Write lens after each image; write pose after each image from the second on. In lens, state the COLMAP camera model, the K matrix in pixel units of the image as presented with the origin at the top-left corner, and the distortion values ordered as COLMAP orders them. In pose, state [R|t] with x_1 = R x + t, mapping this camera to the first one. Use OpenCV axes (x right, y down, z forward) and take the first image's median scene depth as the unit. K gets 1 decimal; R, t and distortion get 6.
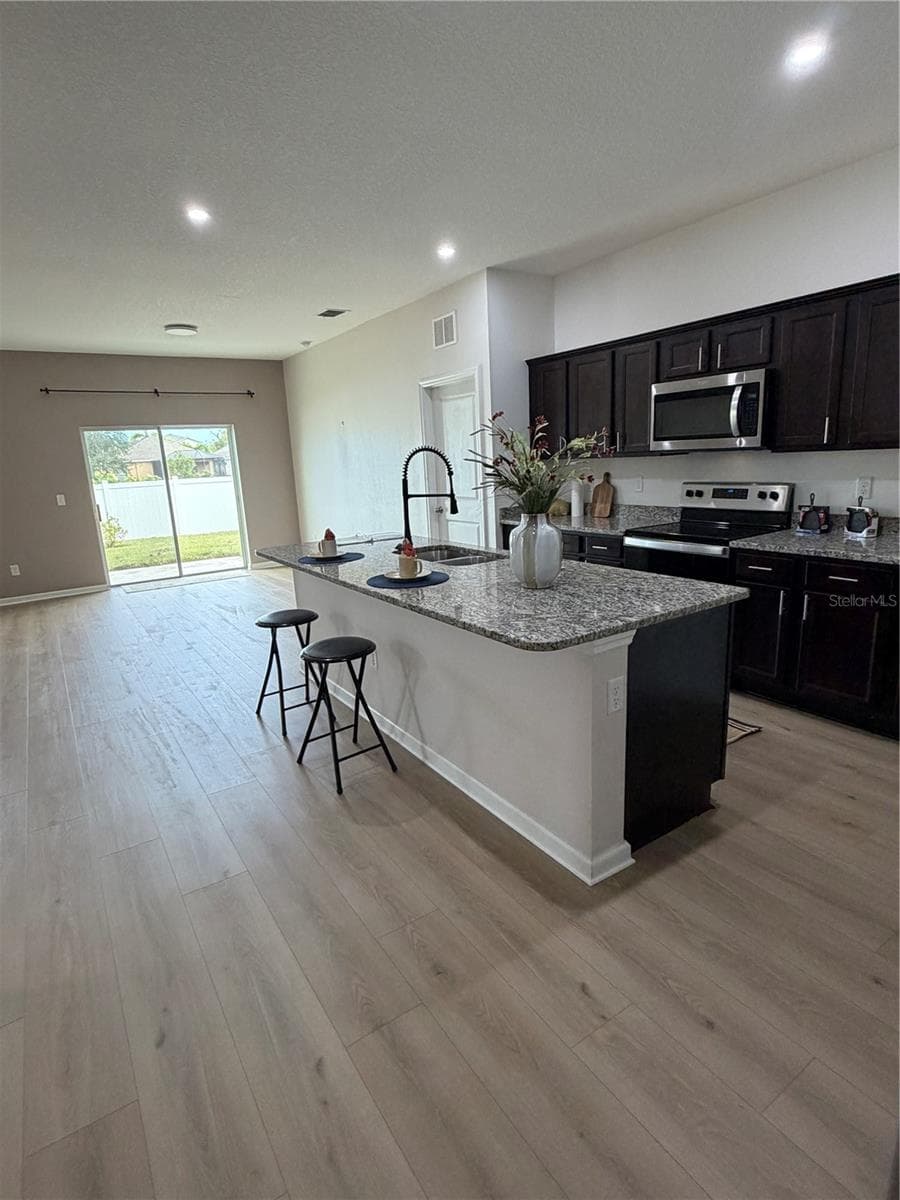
lens RADIAL K [[630.7, 0, 450.9], [0, 630.7, 603.4], [0, 0, 1]] dist [-0.001616, 0.000898]
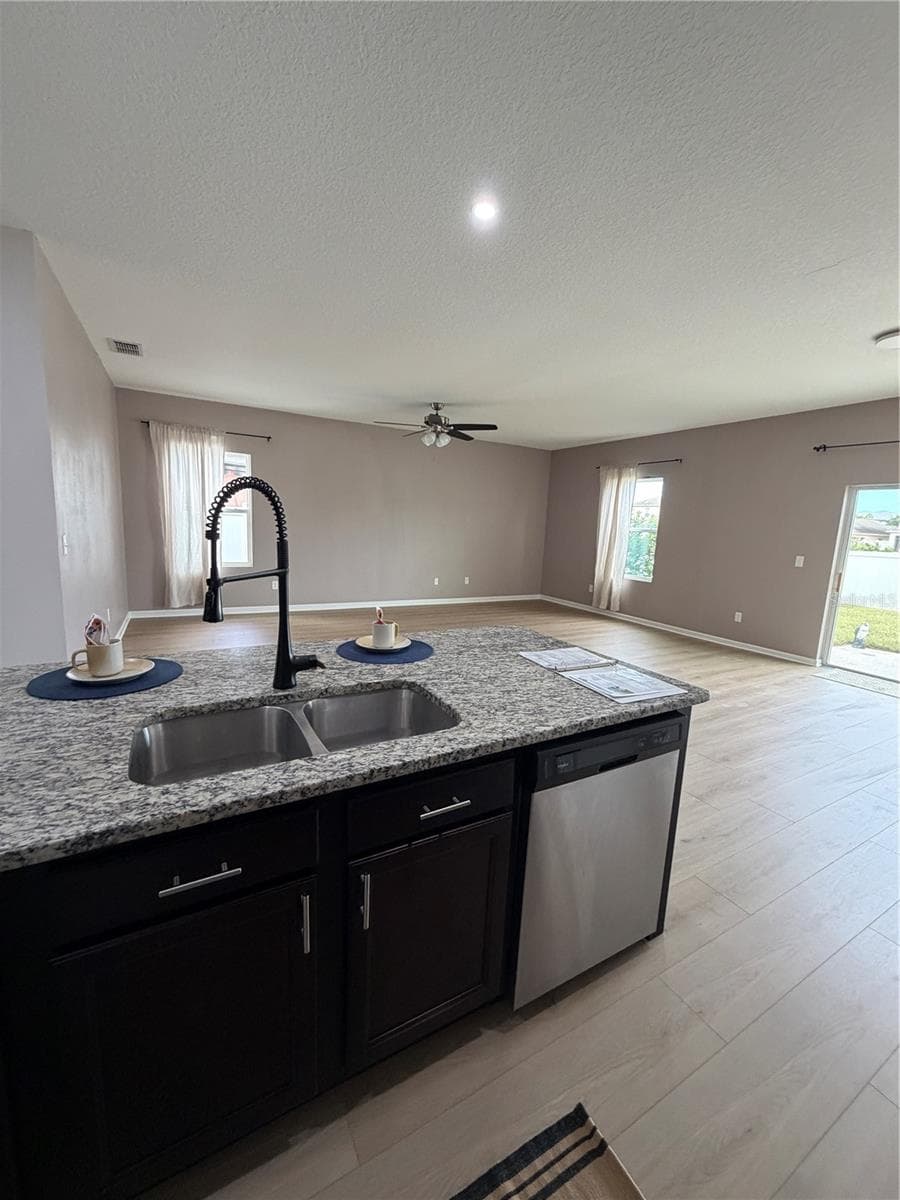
lens RADIAL K [[473.1, 0, 455.4], [0, 473.1, 594.9], [0, 0, 1]] dist [-0.002989, -0.000154]
pose [[-0.050339, 0.201507, -0.978193, 0.120738], [-0.272634, 0.939463, 0.207559, -0.124198], [0.960800, 0.277137, 0.007646, 0.515437]]
